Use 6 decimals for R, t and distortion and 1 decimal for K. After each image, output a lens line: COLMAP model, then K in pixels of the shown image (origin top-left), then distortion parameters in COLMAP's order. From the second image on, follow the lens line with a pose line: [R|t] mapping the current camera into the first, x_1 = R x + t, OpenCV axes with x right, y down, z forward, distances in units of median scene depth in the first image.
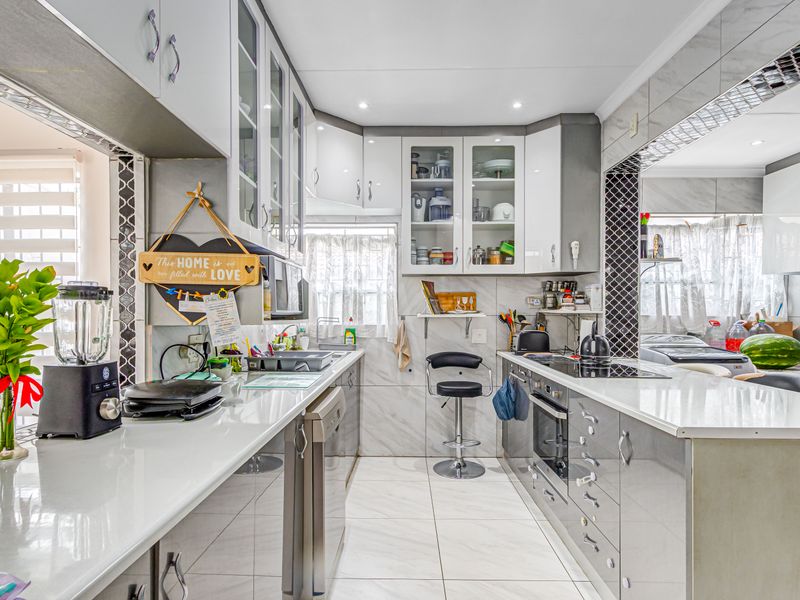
lens RADIAL K [[456.5, 0, 403.2], [0, 456.5, 311.4], [0, 0, 1]] dist [0.016189, -0.001115]
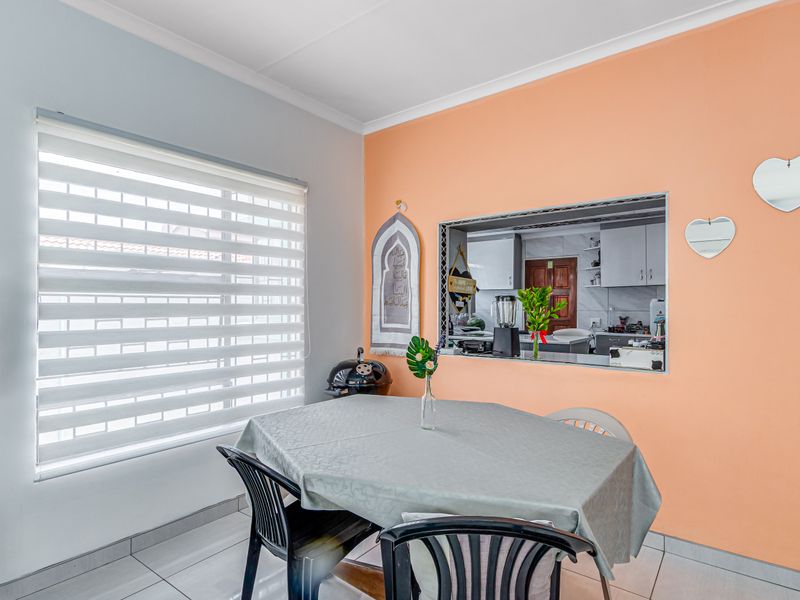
lens RADIAL K [[456.5, 0, 401.7], [0, 456.5, 300.2], [0, 0, 1]] dist [0.016189, -0.001115]
pose [[0.592101, 0.011347, 0.805784, -1.102802], [0.001294, 0.999886, -0.015031, 0.001281], [-0.805863, 0.009943, 0.592019, 0.011914]]
